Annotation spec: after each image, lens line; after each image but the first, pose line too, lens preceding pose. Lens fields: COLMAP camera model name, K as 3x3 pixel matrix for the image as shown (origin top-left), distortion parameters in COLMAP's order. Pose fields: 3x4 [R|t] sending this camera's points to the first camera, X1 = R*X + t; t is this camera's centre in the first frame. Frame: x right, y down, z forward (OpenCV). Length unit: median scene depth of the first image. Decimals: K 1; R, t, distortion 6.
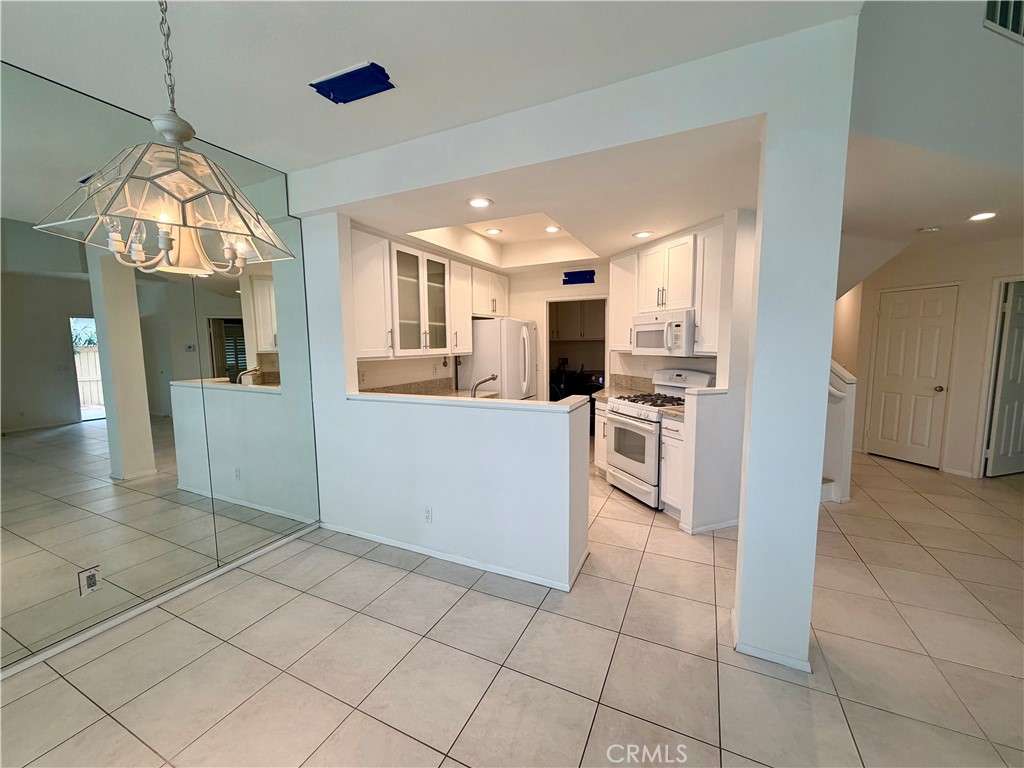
lens RADIAL K [[412.1, 0, 512.1], [0, 412.1, 384.6], [0, 0, 1]] dist [0.001008, 0.000425]
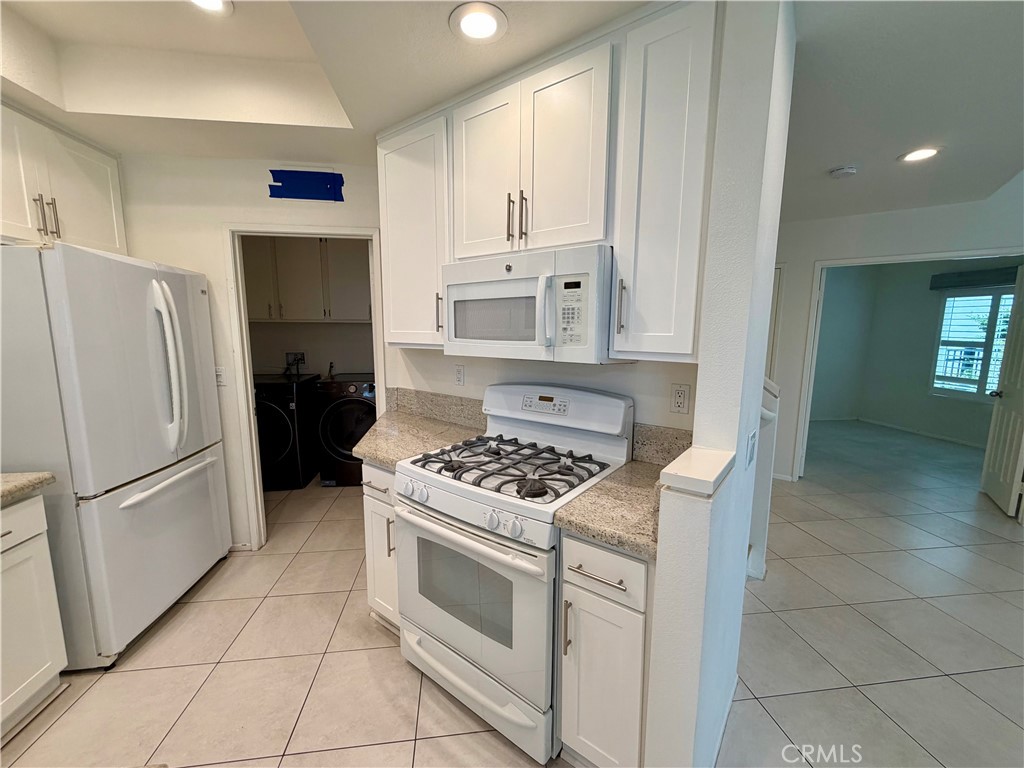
lens RADIAL K [[412.1, 0, 512.5], [0, 412.1, 384.0], [0, 0, 1]] dist [0.001008, 0.000425]
pose [[0.840685, -0.058482, 0.538358, 0.110663], [0.041117, 0.998175, 0.044224, -0.055728], [-0.539962, -0.015043, 0.841555, 0.570667]]
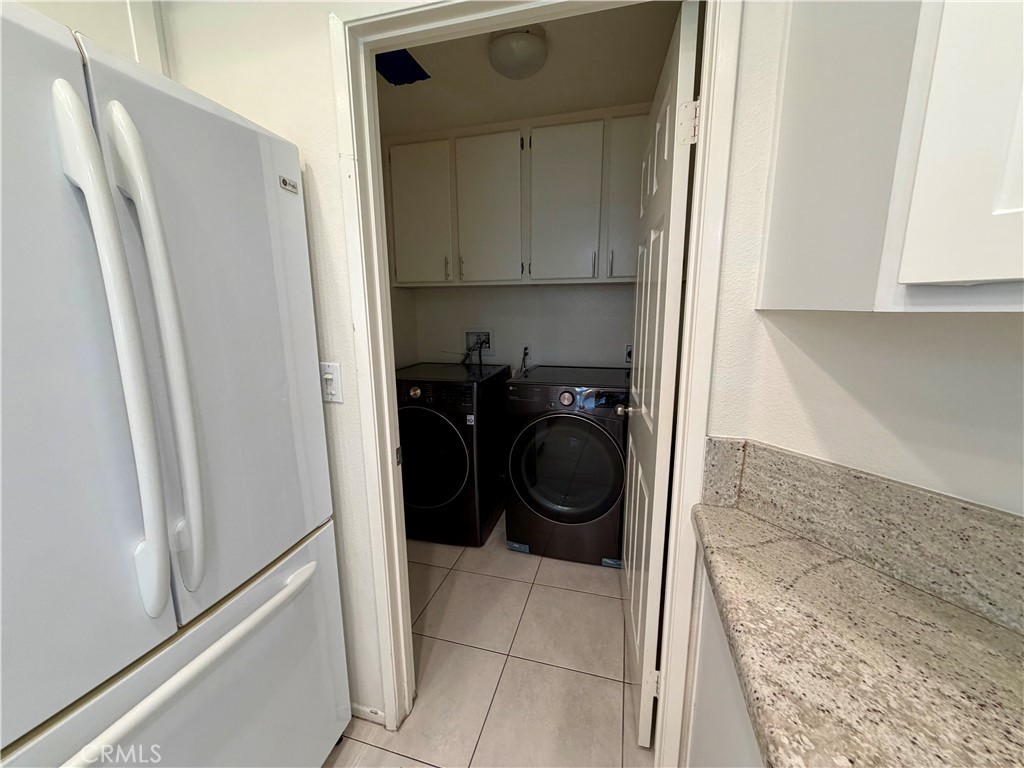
lens RADIAL K [[412.1, 0, 510.8], [0, 412.1, 384.9], [0, 0, 1]] dist [0.001008, 0.000425]
pose [[0.986292, -0.025905, 0.162961, 0.149371], [0.012678, 0.996577, 0.081686, -0.076457], [-0.164520, -0.078501, 0.983245, 0.999401]]
